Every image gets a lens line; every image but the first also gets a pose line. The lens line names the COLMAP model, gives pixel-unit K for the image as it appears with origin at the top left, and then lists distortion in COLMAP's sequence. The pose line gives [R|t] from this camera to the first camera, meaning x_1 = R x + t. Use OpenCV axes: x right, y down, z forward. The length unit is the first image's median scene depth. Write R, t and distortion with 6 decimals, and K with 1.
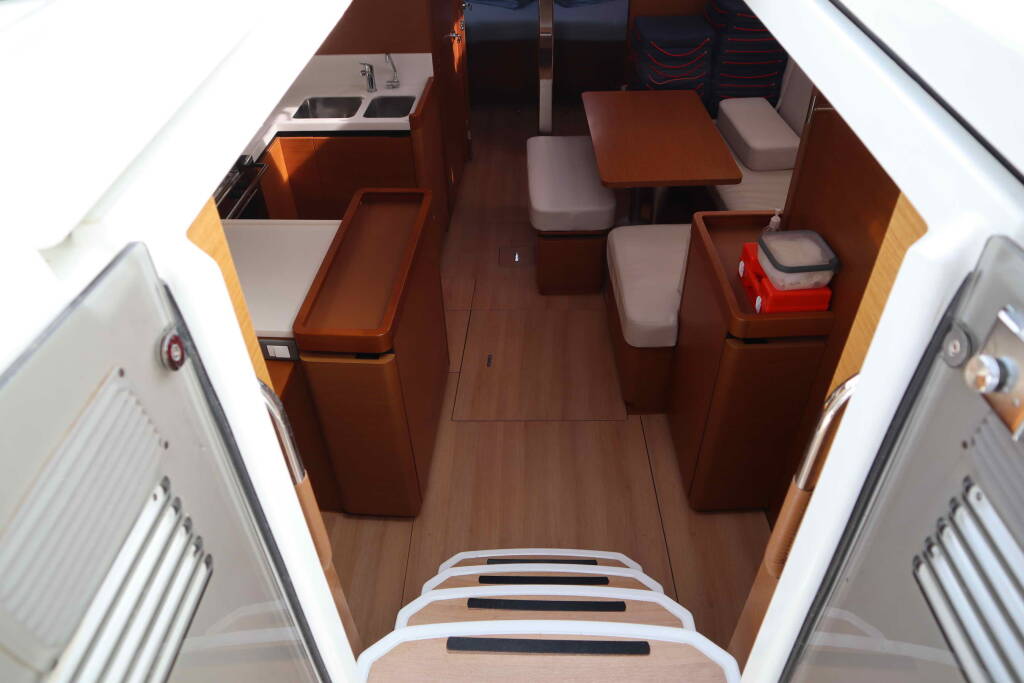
lens RADIAL K [[709.0, 0, 512.0], [0, 709.0, 341.5], [0, 0, 1]] dist [-0.135200, 0.091780]
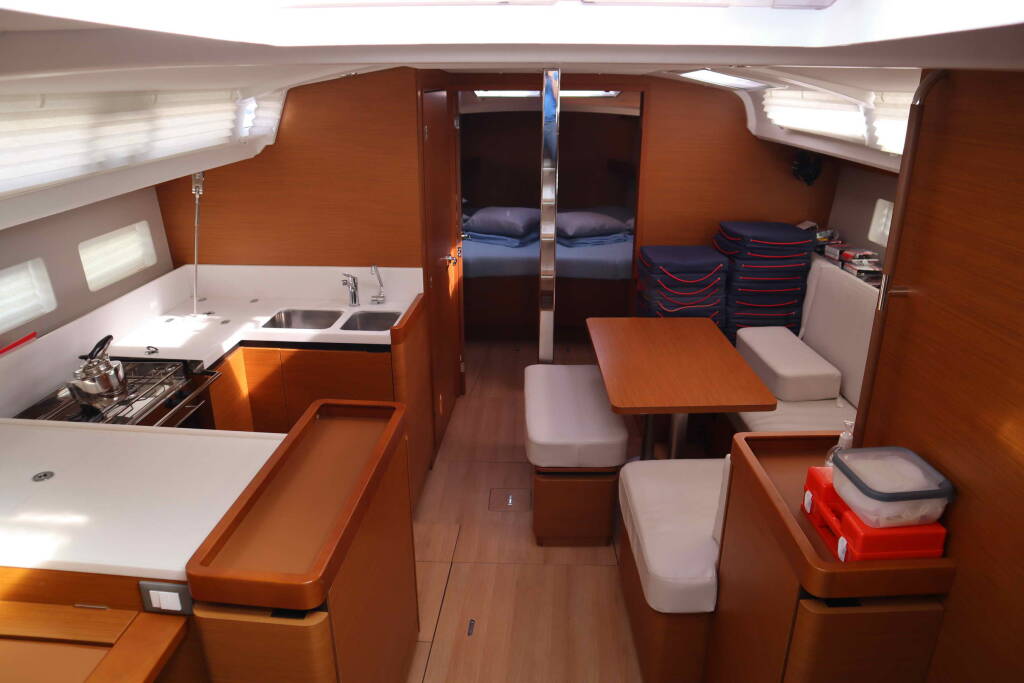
lens RADIAL K [[709.0, 0, 512.0], [0, 709.0, 341.5], [0, 0, 1]] dist [-0.135200, 0.091780]
pose [[0.999675, 0.025257, -0.003538, 0.008303], [-0.024859, 0.933959, -0.356515, 0.004341], [-0.005700, 0.356487, 0.934283, 0.170993]]
